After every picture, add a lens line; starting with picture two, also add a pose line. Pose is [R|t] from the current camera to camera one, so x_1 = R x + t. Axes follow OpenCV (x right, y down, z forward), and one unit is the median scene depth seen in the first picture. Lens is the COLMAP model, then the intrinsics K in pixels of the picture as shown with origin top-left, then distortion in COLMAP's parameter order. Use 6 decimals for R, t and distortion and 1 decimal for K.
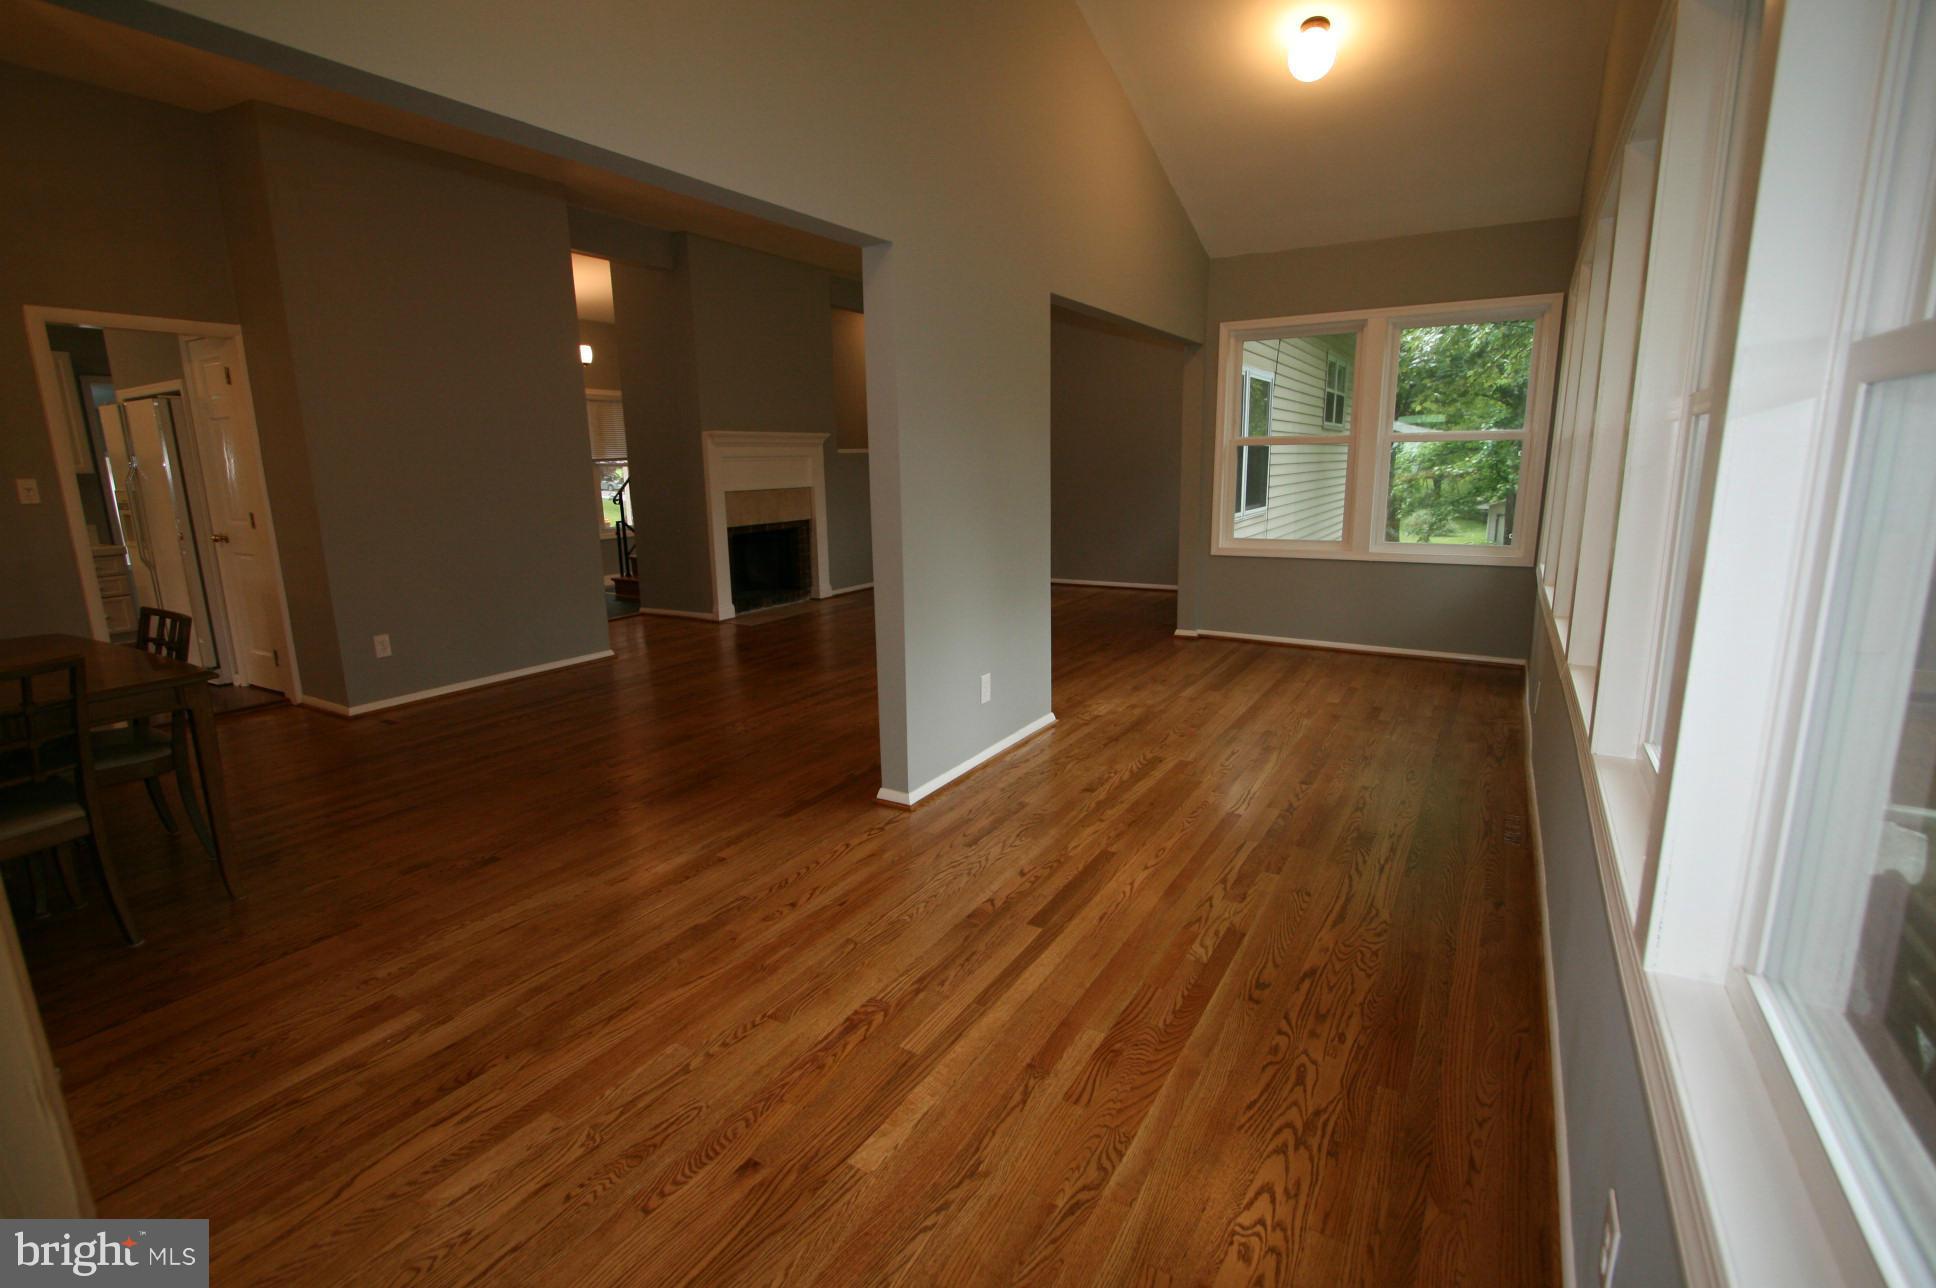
lens RADIAL K [[897.7, 0, 962.8], [0, 897.7, 647.1], [0, 0, 1]] dist [-0.011125, 0.001085]
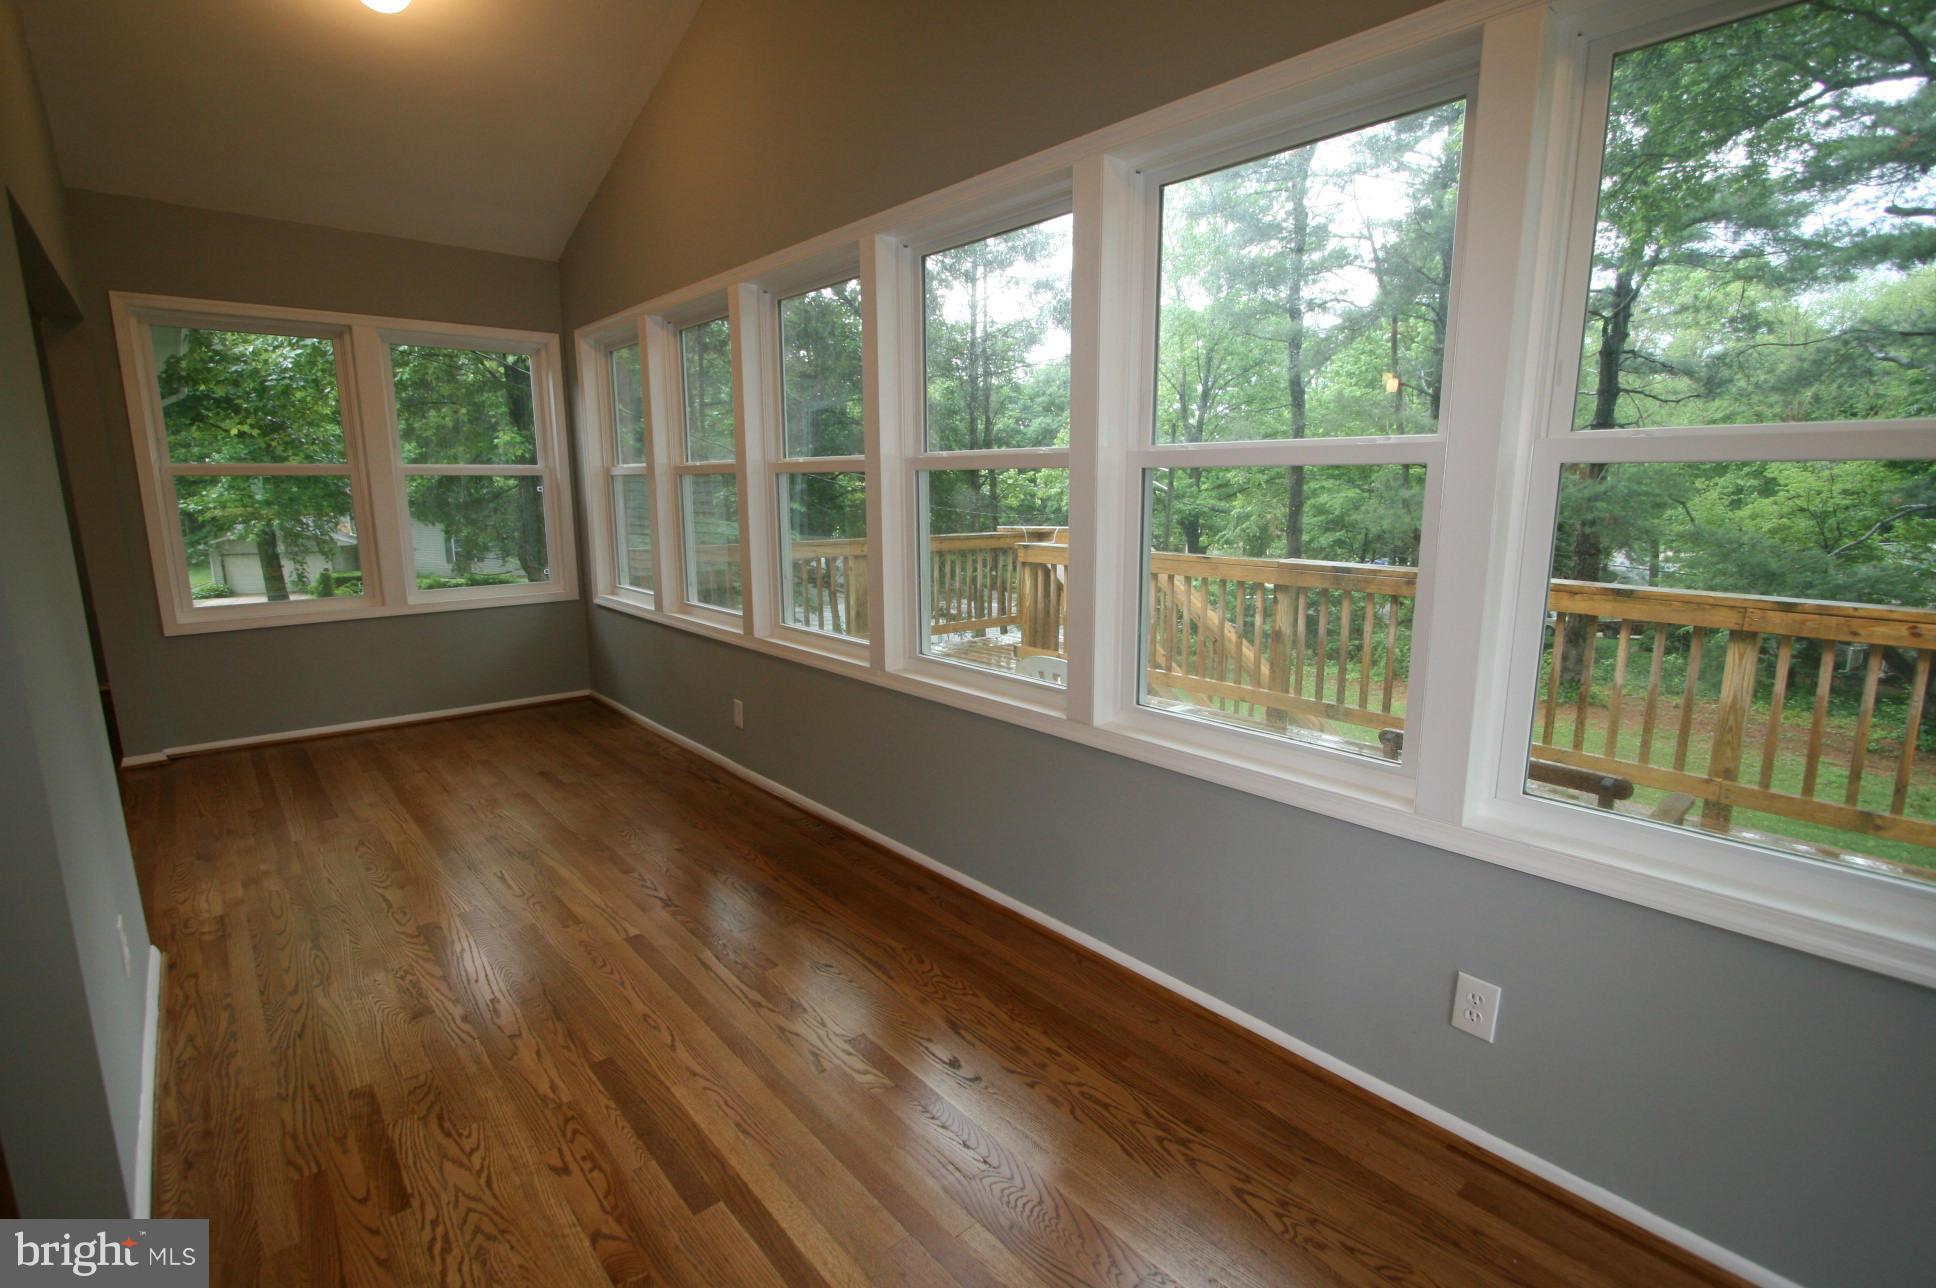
lens RADIAL K [[897.7, 0, 967.9], [0, 897.7, 642.8], [0, 0, 1]] dist [-0.011125, 0.001085]
pose [[0.305510, -0.150964, 0.940146, -0.193708], [0.190462, 0.977087, 0.095004, -0.054328], [-0.932946, 0.150037, 0.327262, 0.260544]]
